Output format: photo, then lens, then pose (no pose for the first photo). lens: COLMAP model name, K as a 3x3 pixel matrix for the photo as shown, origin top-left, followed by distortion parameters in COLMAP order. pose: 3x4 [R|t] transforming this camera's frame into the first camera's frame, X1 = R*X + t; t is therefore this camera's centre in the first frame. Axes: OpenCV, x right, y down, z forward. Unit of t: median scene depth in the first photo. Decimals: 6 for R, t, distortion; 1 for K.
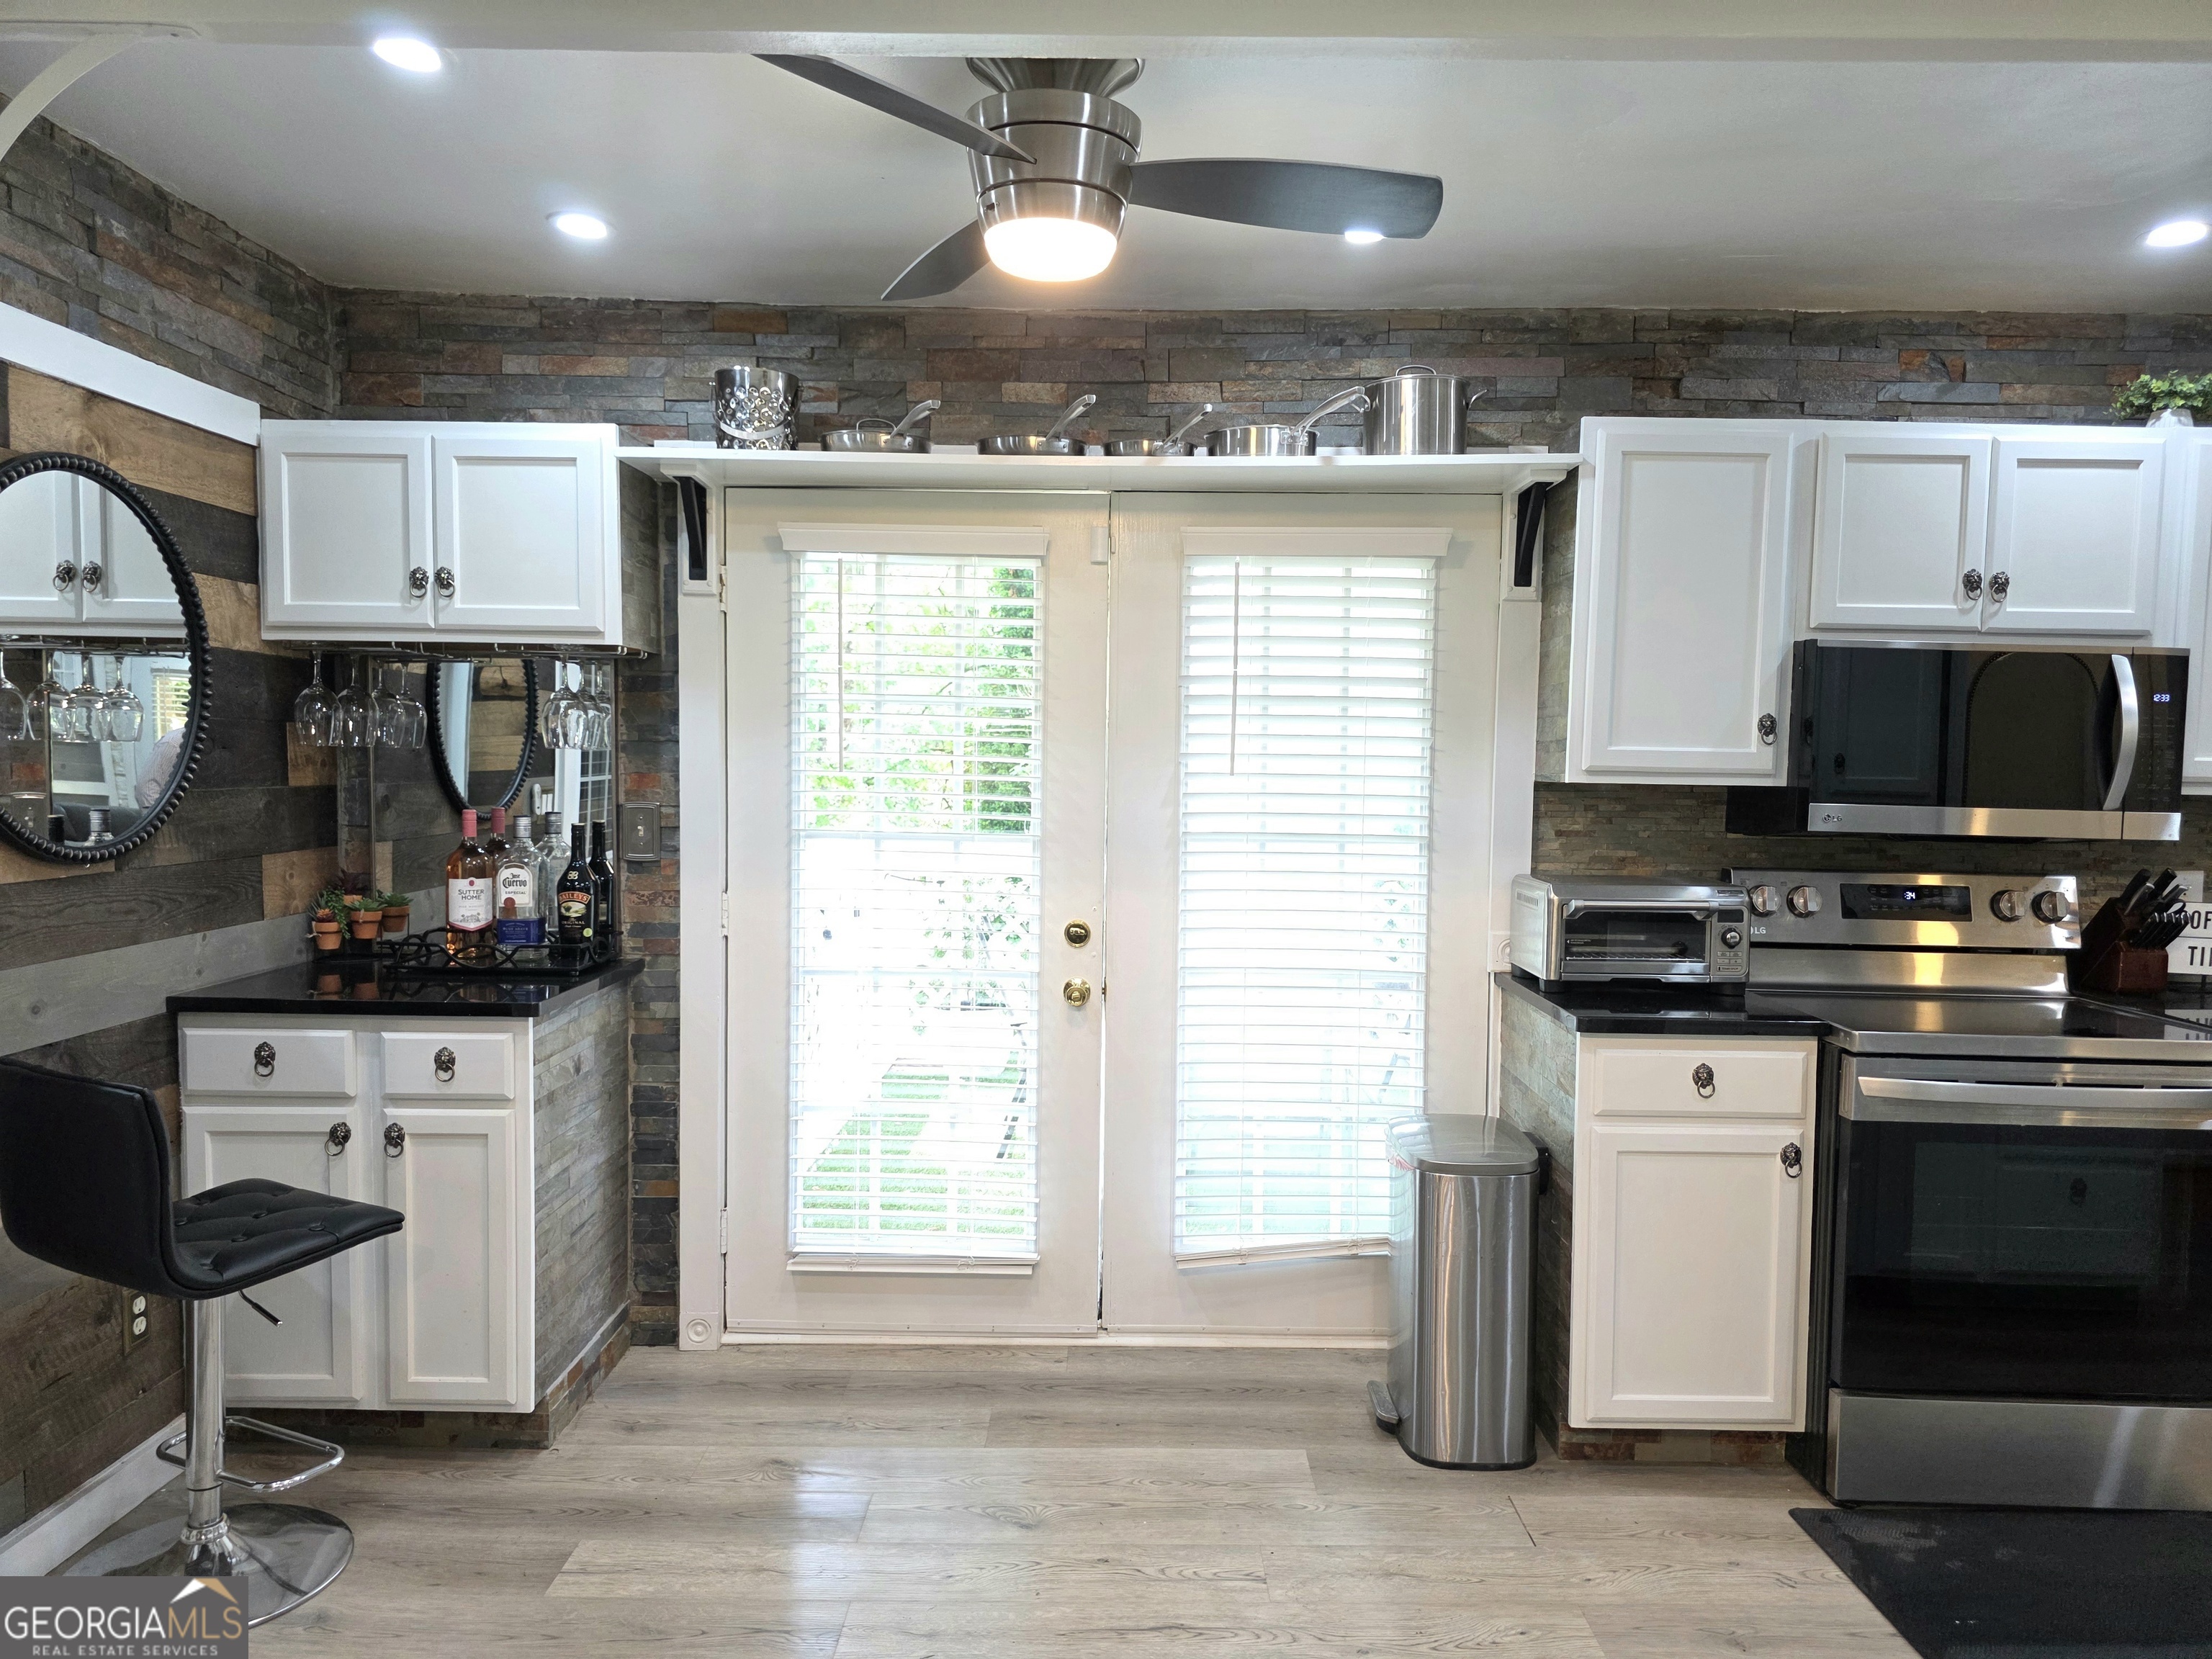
lens RADIAL K [[1480.8, 0, 1105.3], [0, 1480.8, 838.2], [0, 0, 1]] dist [0.007296, 0.001756]
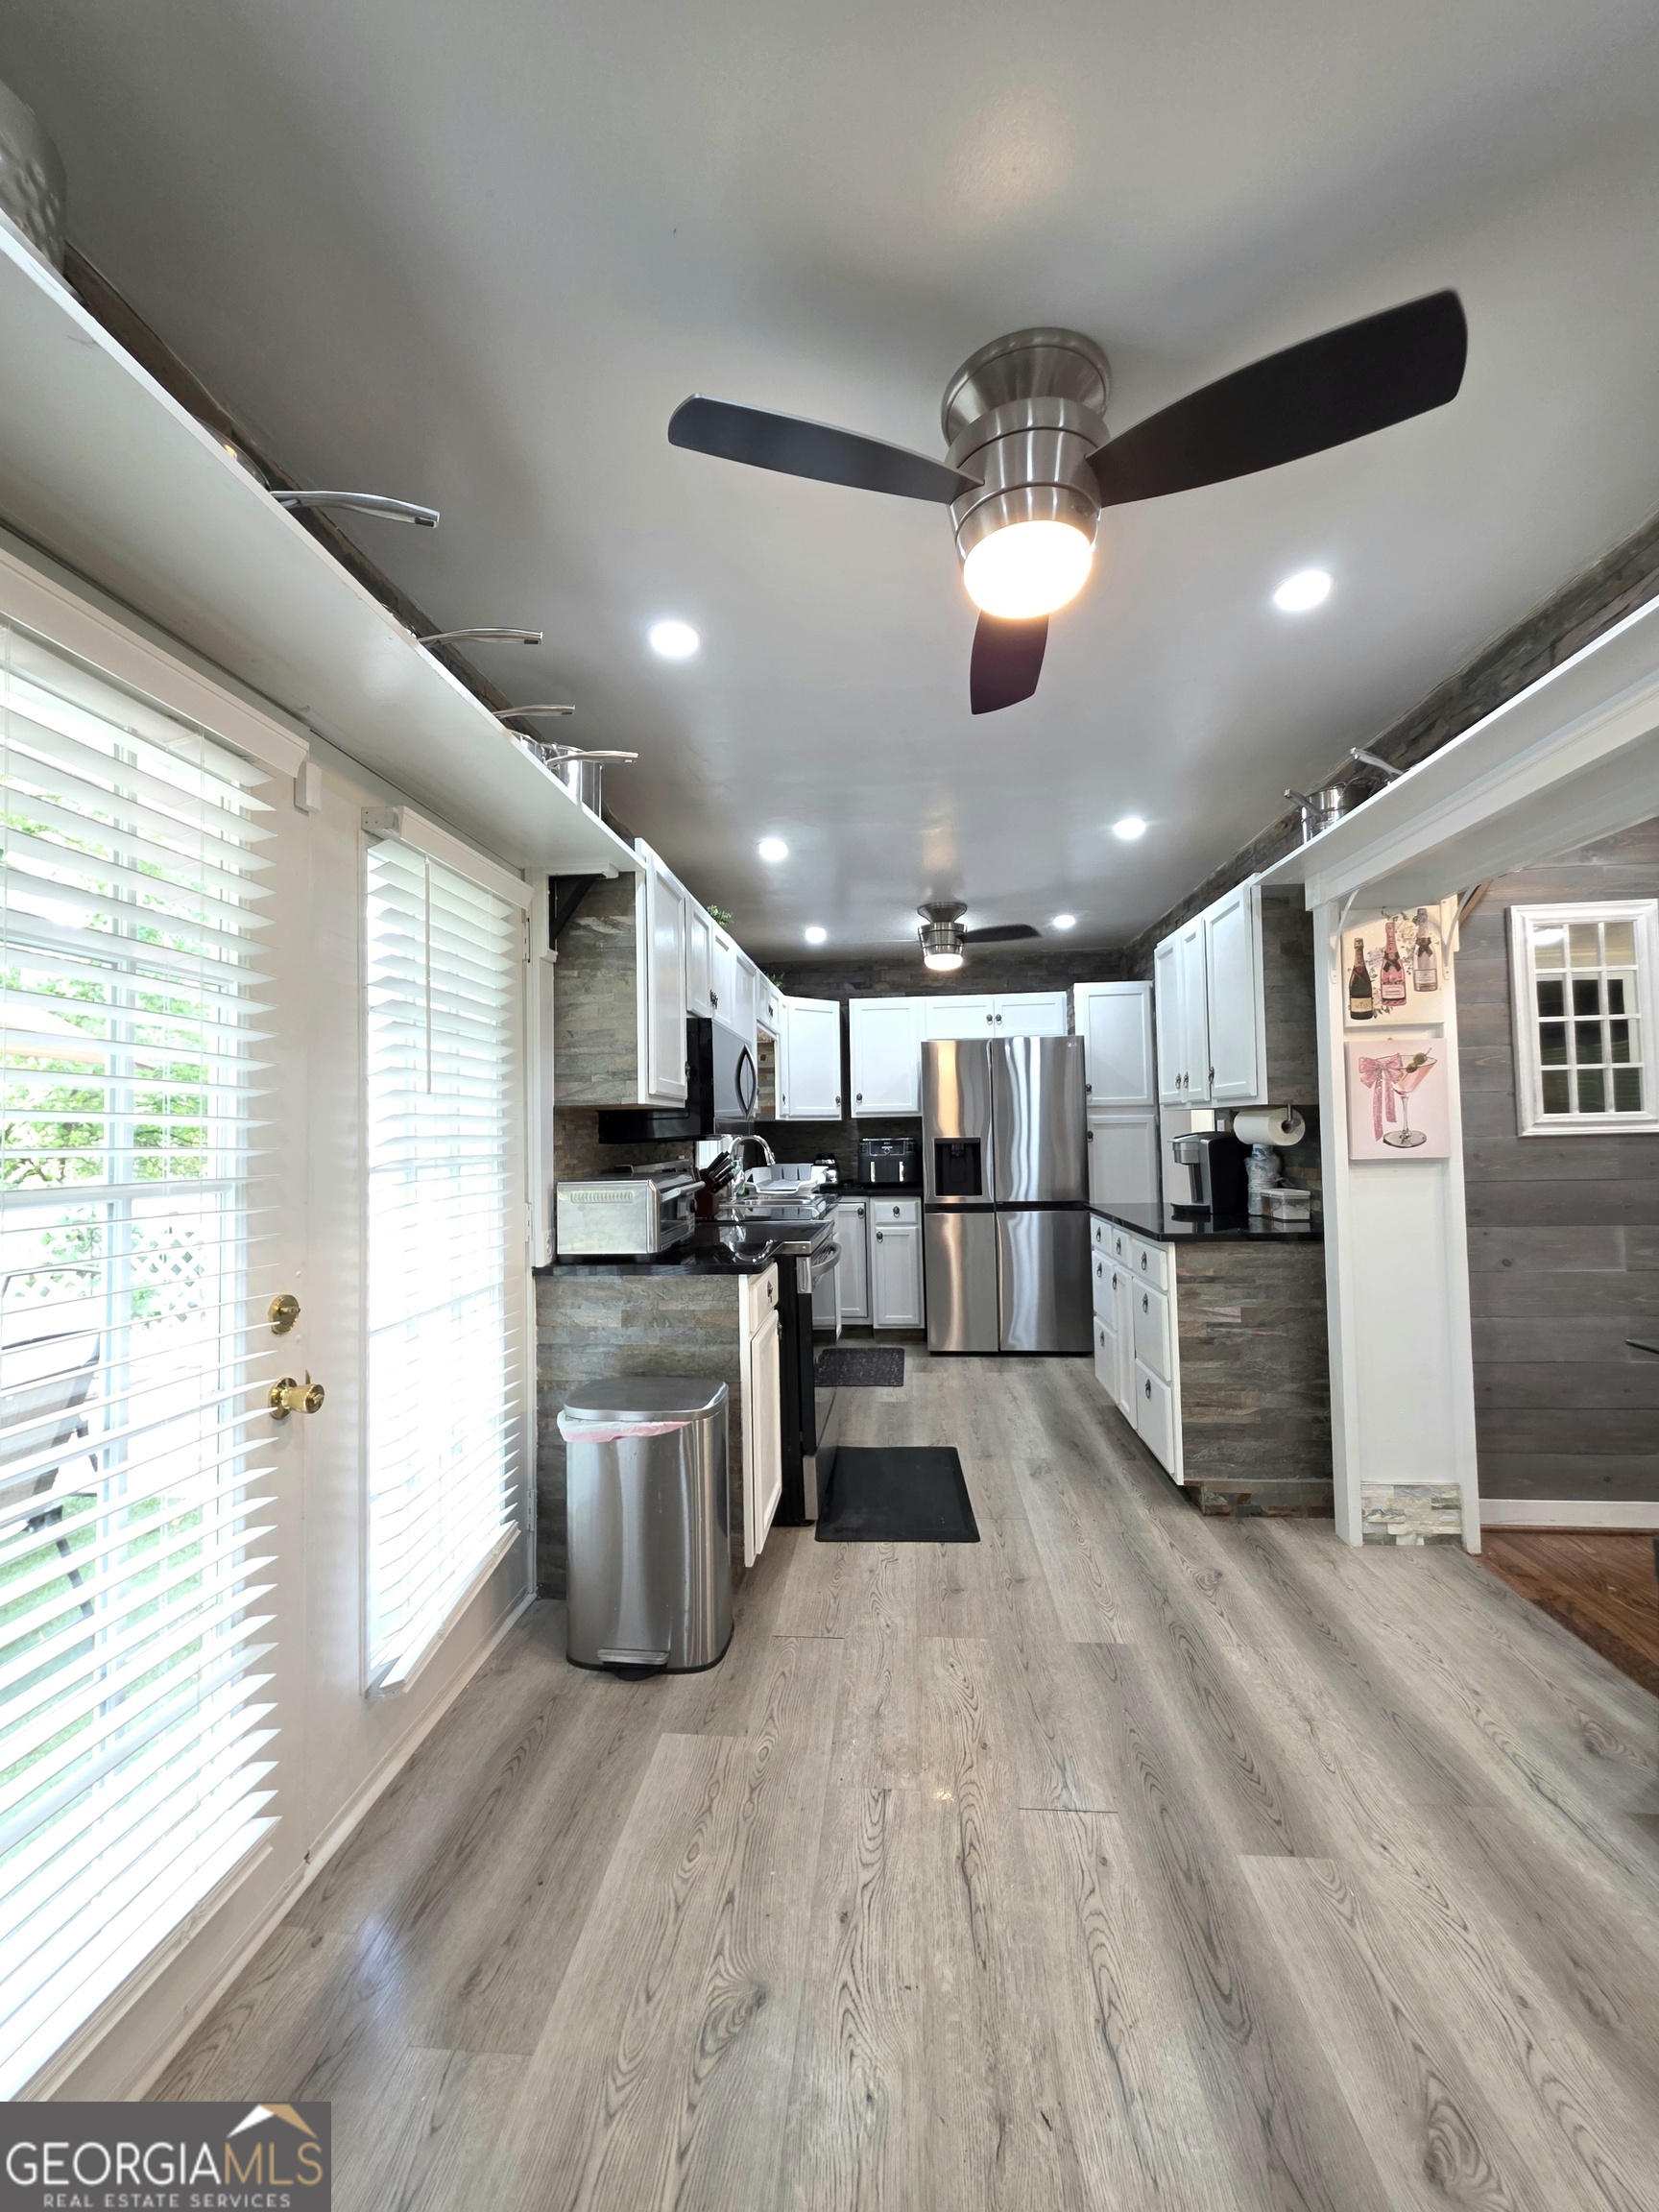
lens RADIAL K [[880.5, 0, 833.0], [0, 880.5, 1097.5], [0, 0, 1]] dist [0.001223, -0.000031]
pose [[0.083111, 0.021162, 0.996316, -0.502746], [0.071319, 0.997085, -0.027128, -0.010176], [-0.993985, 0.073310, 0.081360, 0.825034]]
